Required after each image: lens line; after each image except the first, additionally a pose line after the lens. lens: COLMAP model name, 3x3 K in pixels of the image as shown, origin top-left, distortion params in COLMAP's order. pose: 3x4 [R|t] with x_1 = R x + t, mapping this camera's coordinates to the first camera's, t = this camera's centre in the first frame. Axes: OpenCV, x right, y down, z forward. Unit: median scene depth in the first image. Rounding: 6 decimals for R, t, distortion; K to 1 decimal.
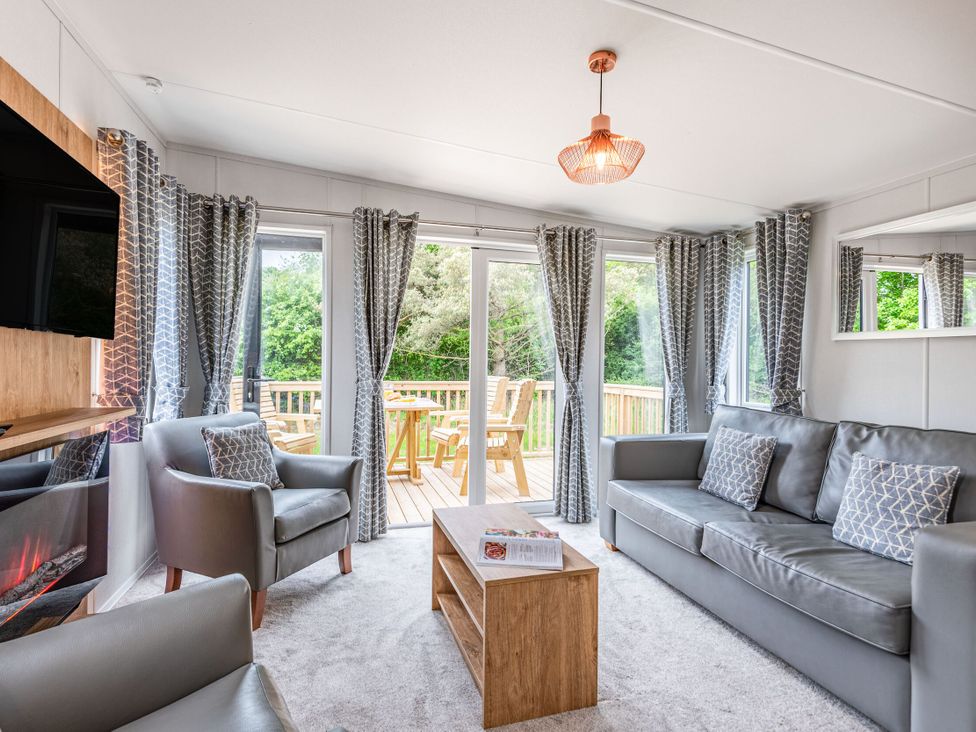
lens RADIAL K [[507.1, 0, 482.6], [0, 507.1, 363.4], [0, 0, 1]] dist [0.023520, -0.009368]
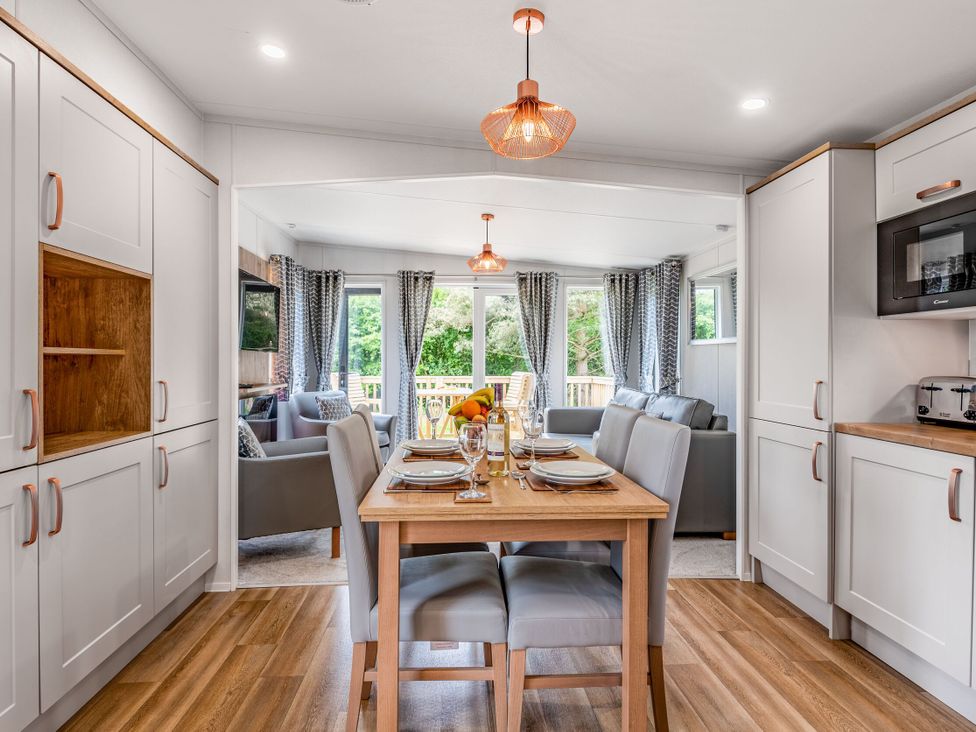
lens RADIAL K [[537.9, 0, 481.6], [0, 537.9, 364.6], [0, 0, 1]] dist [0.016327, -0.006833]
pose [[0.976435, -0.007769, -0.215672, 0.408578], [0.008437, 0.999962, 0.002180, 0.004466], [0.215647, -0.003948, 0.976463, -0.692580]]
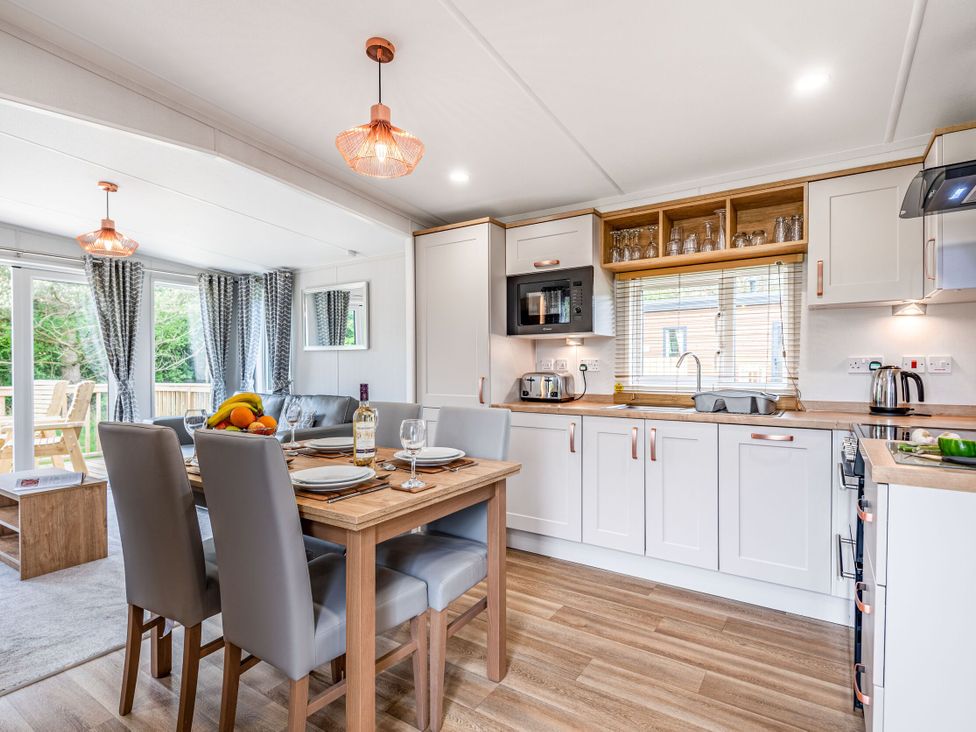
lens RADIAL K [[505.2, 0, 483.4], [0, 505.2, 371.0], [0, 0, 1]] dist [0.018095, -0.009145]
pose [[0.761224, -0.019308, 0.648202, 0.044730], [0.012158, 0.999806, 0.015504, 0.003767], [-0.648375, -0.003921, 0.761311, -0.647743]]
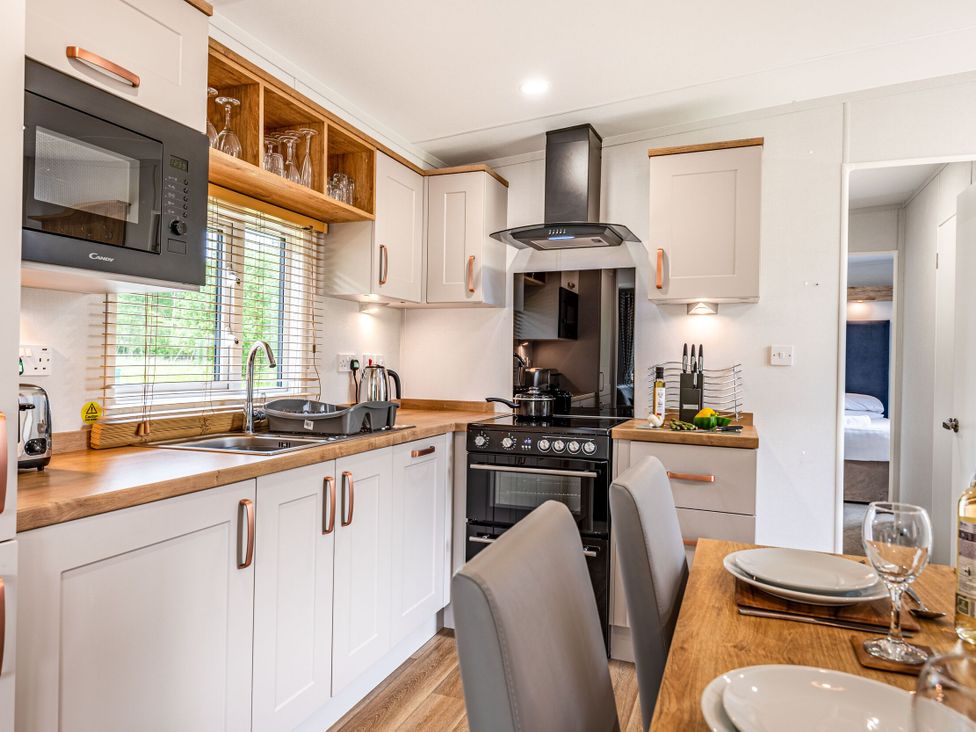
lens RADIAL K [[651.6, 0, 485.0], [0, 651.6, 364.6], [0, 0, 1]] dist [0.039516, -0.003058]
pose [[-0.794871, -0.027614, 0.606150, 0.302987], [-0.023918, 0.999613, 0.014174, -0.002153], [-0.606307, -0.003231, -0.795224, 0.222068]]
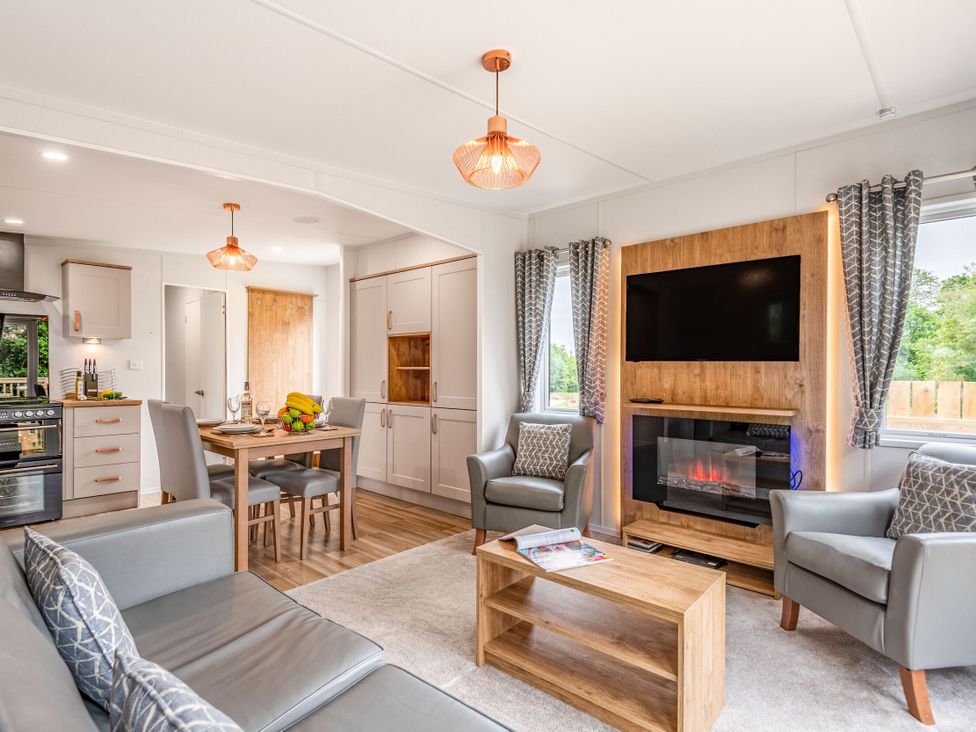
lens RADIAL K [[507.1, 0, 485.8], [0, 507.1, 371.9], [0, 0, 1]] dist [0.023520, -0.009368]
pose [[-0.846692, -0.011505, -0.531959, 0.454106], [-0.013426, 0.999910, -0.000256, -0.003779], [0.531914, 0.006925, -0.846770, 1.086444]]
